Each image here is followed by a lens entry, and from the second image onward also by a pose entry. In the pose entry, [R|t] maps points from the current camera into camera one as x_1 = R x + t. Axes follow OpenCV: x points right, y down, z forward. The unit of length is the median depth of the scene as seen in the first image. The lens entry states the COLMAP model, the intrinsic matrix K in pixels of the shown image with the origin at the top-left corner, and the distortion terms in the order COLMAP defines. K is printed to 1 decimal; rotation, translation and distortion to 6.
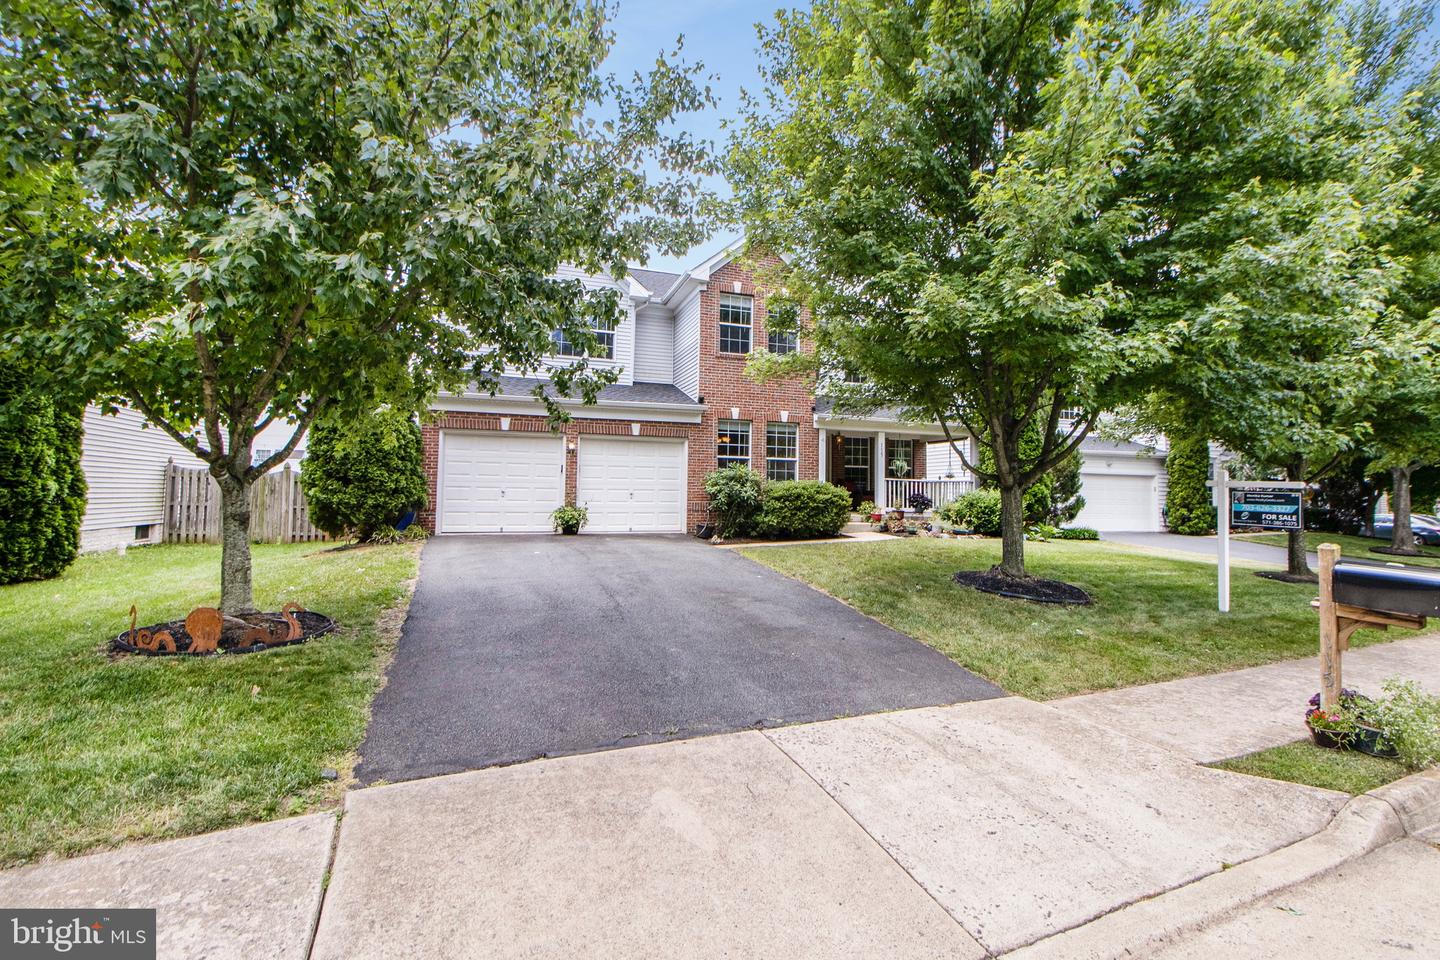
lens RADIAL K [[675.5, 0, 722.9], [0, 675.5, 469.2], [0, 0, 1]] dist [0.019974, -0.000798]
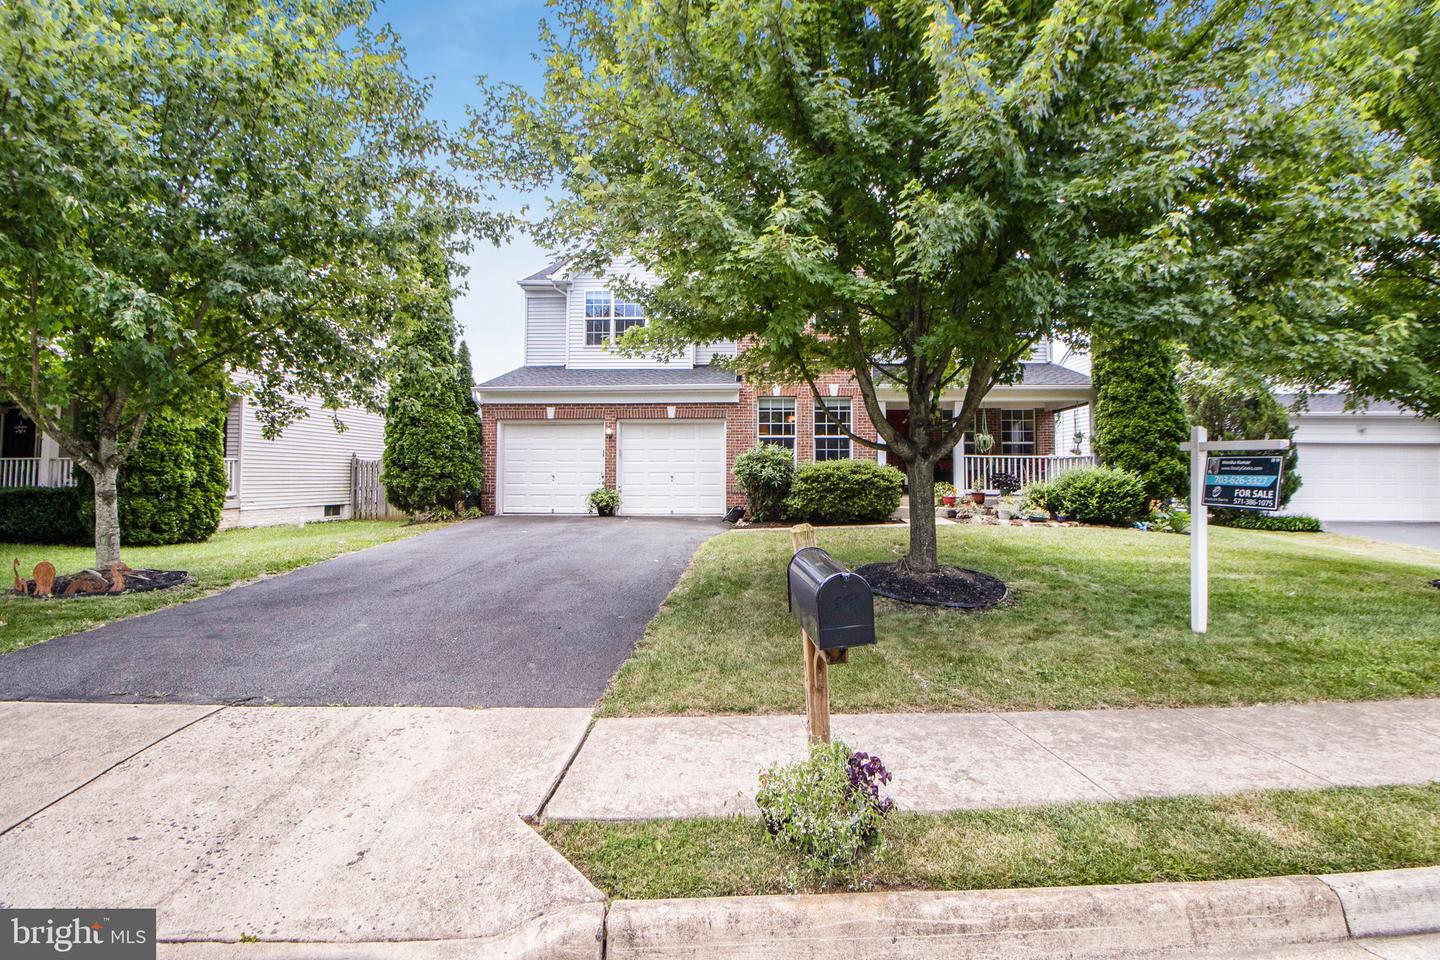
lens RADIAL K [[667.7, 0, 718.7], [0, 667.7, 474.3], [0, 0, 1]] dist [-0.008181, -0.000617]
pose [[0.924496, -0.014318, -0.380924, 0.341010], [0.024401, 0.999468, 0.021653, 0.014707], [0.380411, -0.029314, 0.924353, 0.124366]]
